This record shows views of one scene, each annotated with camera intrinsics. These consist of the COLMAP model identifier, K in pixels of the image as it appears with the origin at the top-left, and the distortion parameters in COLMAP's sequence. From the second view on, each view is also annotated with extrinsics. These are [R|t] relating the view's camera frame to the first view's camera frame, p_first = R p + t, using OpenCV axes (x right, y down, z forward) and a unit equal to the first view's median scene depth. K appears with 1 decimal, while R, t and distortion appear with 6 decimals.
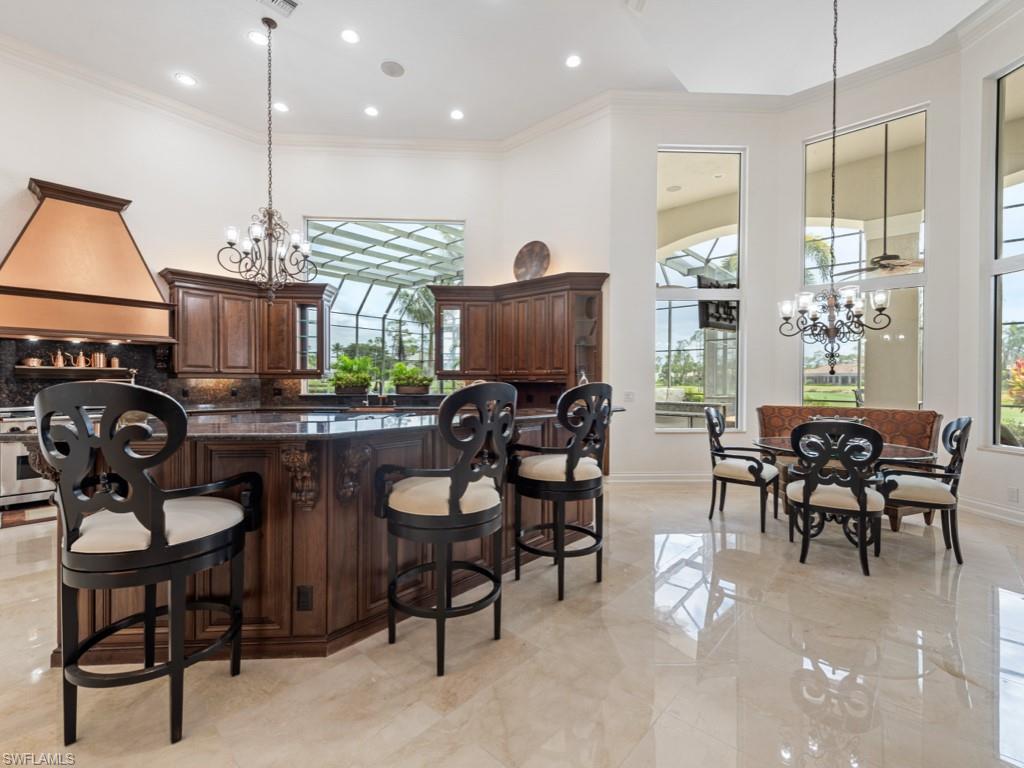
lens RADIAL K [[452.7, 0, 509.7], [0, 452.7, 386.6], [0, 0, 1]] dist [0.005001, 0.000066]
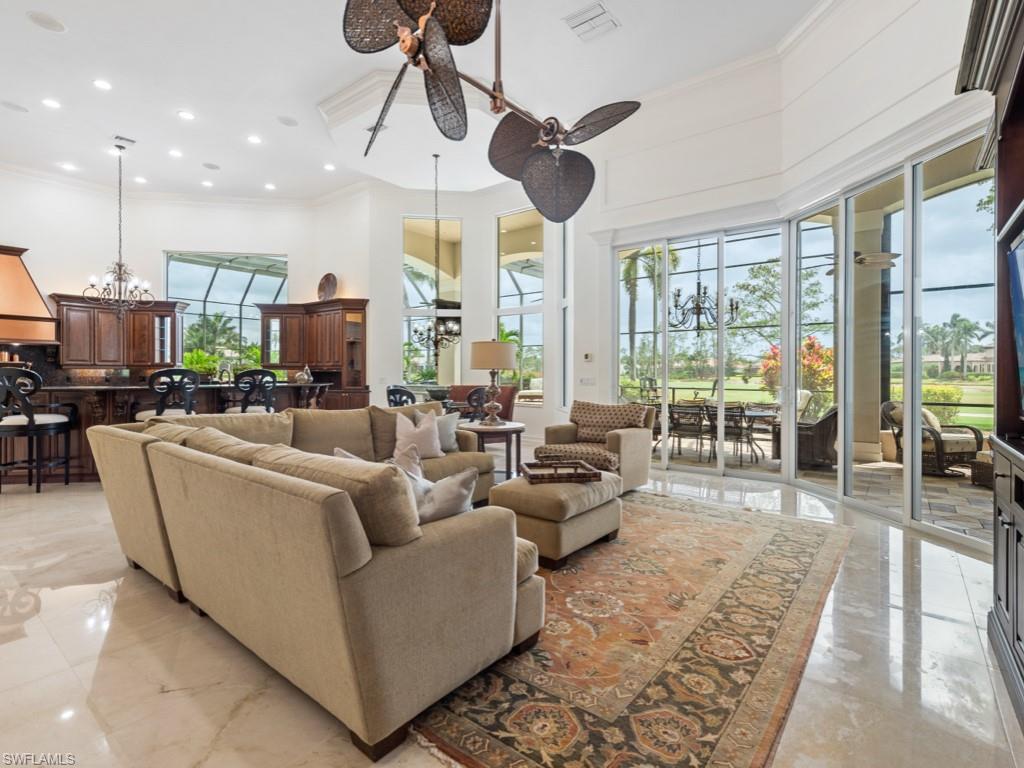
lens RADIAL K [[489.3, 0, 515.1], [0, 489.3, 378.5], [0, 0, 1]] dist [0.000134, -0.001167]
pose [[0.996800, -0.002311, 0.079896, 0.557724], [0.002563, 0.999992, -0.003049, 0.020111], [-0.079889, 0.003244, 0.996799, -0.639878]]
